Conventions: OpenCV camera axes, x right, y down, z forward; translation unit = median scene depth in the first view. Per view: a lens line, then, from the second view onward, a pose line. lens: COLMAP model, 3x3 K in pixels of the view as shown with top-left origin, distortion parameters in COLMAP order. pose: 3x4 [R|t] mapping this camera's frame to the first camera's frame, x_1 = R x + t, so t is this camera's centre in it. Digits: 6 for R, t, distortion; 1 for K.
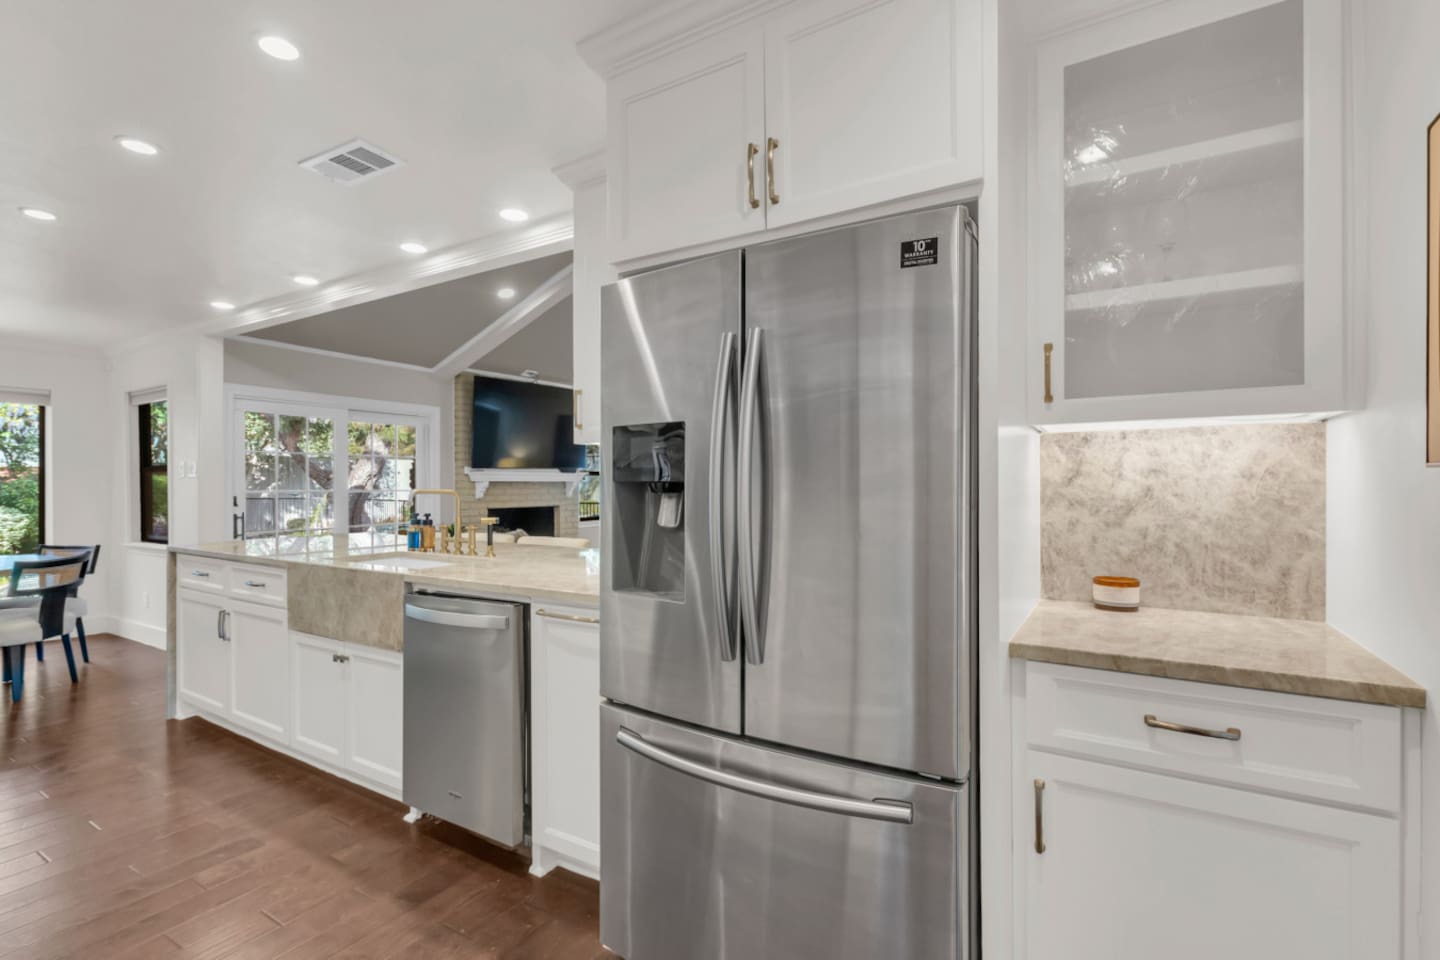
lens RADIAL K [[668.6, 0, 710.9], [0, 668.6, 483.3], [0, 0, 1]] dist [0.002791, 0.000705]
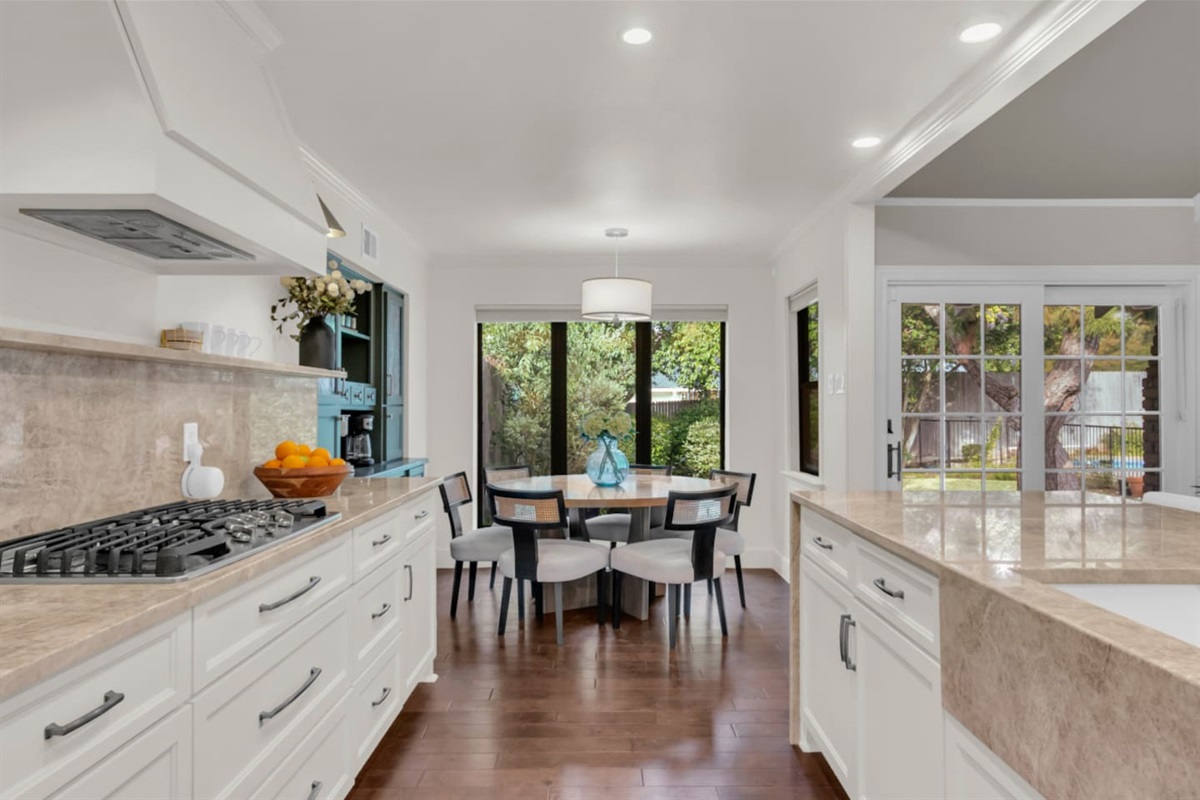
lens RADIAL K [[776.6, 0, 615.5], [0, 776.6, 410.8], [0, 0, 1]] dist [0.001384, 0.001599]
pose [[0.552269, 0.005745, -0.833646, -0.161091], [0.001724, 0.999966, 0.008034, 0.002319], [0.833664, -0.005874, 0.552241, 0.269442]]
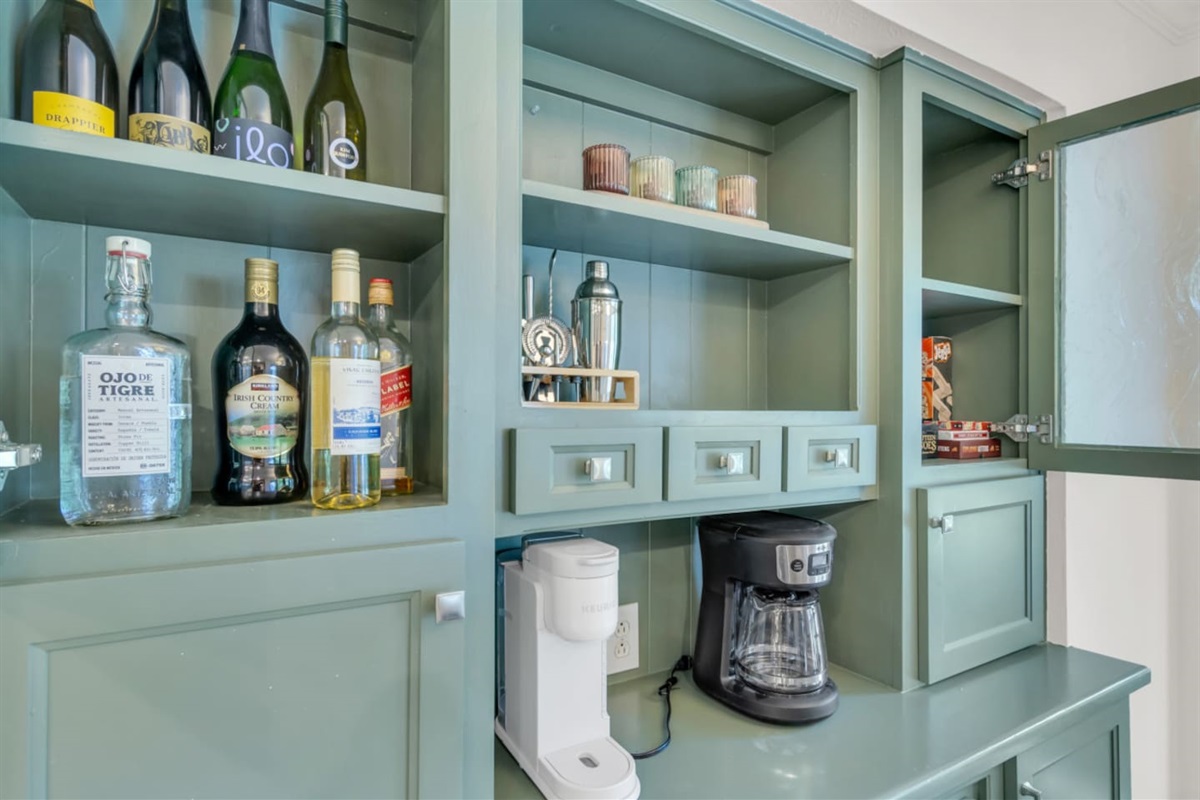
lens RADIAL K [[643.8, 0, 597.3], [0, 643.8, 400.9], [0, 0, 1]] dist [0.002466, 0.000282]
pose [[-0.436292, -0.010407, -0.899745, -0.821316], [0.003059, 0.999910, -0.013049, -0.022097], [0.899800, -0.008445, -0.436221, 0.540012]]
